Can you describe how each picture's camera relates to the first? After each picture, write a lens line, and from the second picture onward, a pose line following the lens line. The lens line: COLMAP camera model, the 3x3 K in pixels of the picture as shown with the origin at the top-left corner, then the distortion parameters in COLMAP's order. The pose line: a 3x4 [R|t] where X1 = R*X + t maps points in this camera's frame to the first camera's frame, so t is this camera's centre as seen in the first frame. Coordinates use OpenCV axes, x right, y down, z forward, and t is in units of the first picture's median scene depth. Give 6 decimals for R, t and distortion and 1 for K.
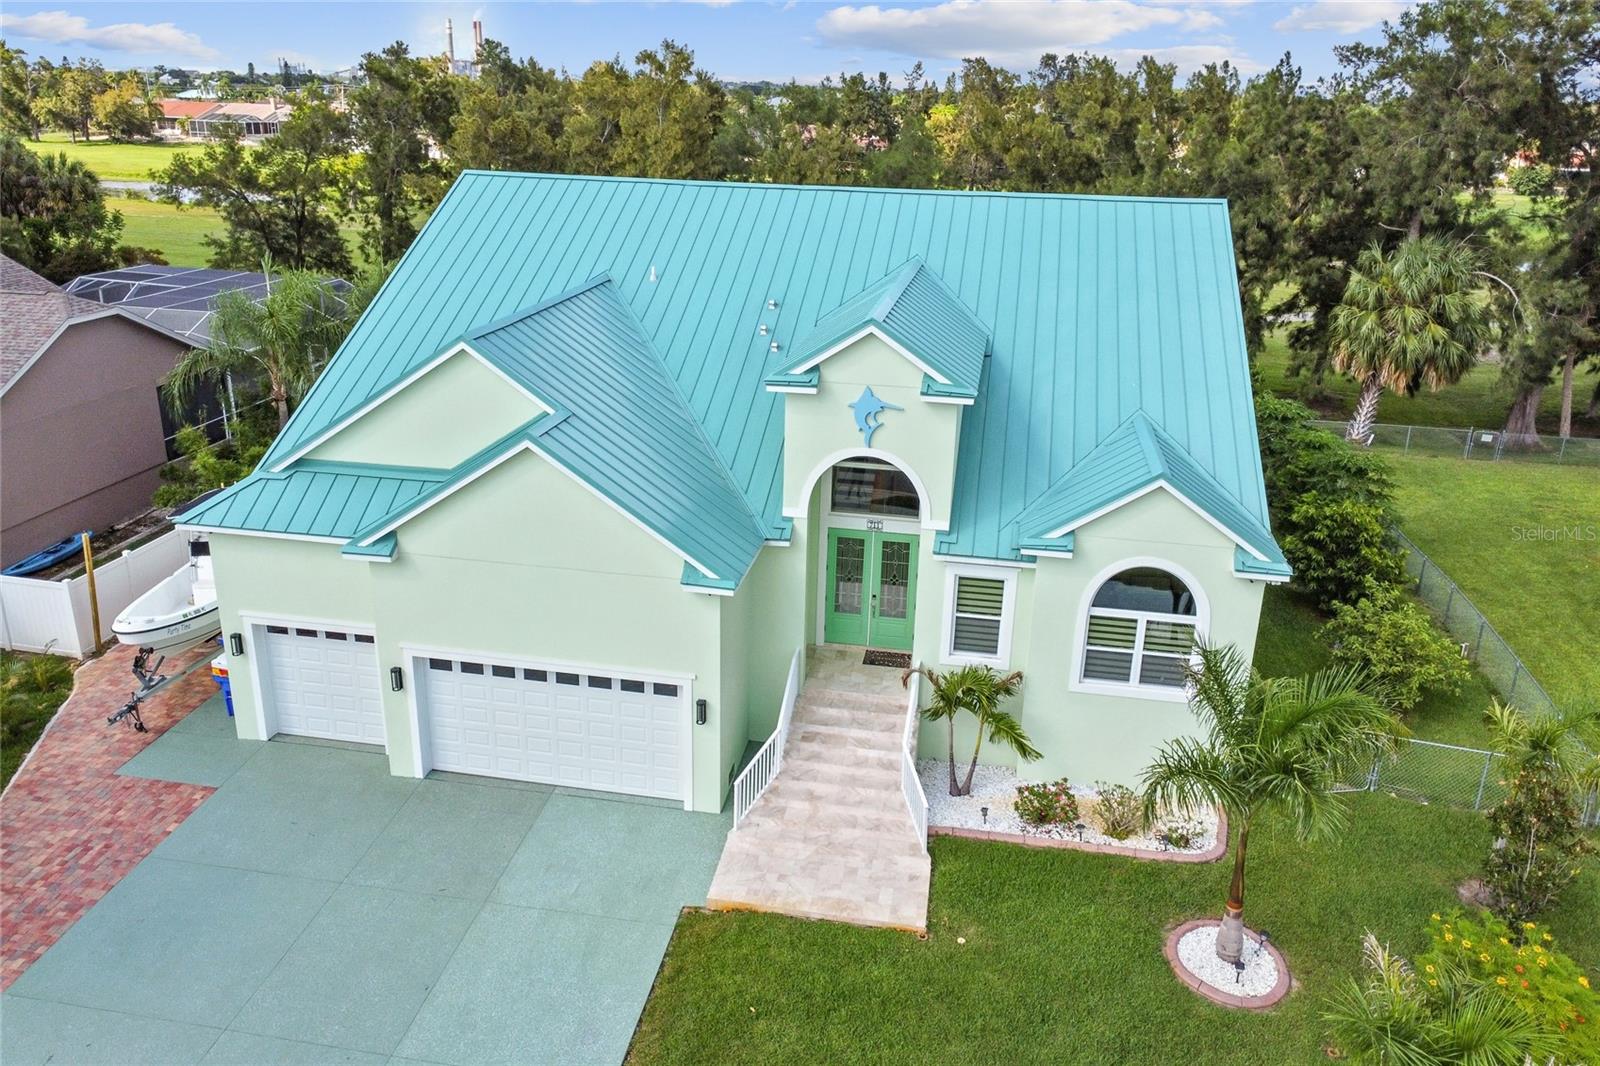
lens RADIAL K [[1197.9, 0, 800.0], [0, 1197.9, 533.0], [0, 0, 1]] dist [0.004131, -0.006582]
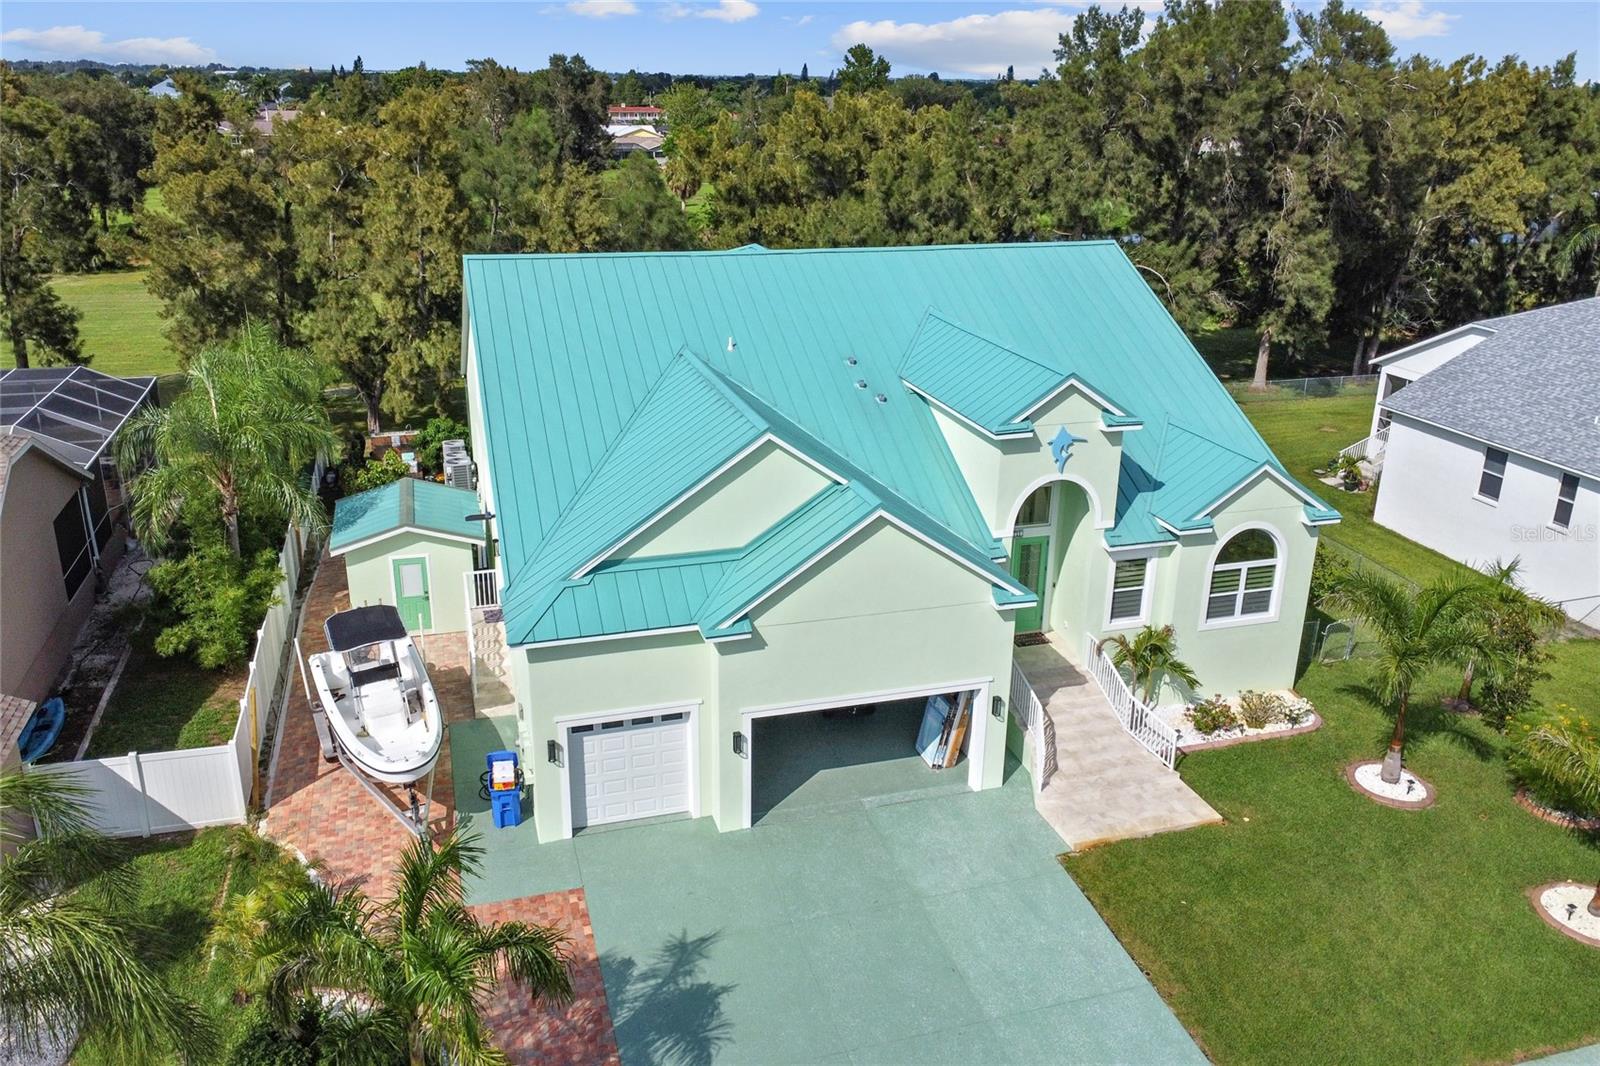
lens RADIAL K [[1231.2, 0, 800.0], [0, 1231.2, 533.0], [0, 0, 1]] dist [0.001917, -0.004353]
pose [[0.890526, -0.166884, 0.423218, -0.693885], [0.163611, 0.985528, 0.044349, -0.103451], [-0.424494, 0.029750, 0.904942, -0.053571]]
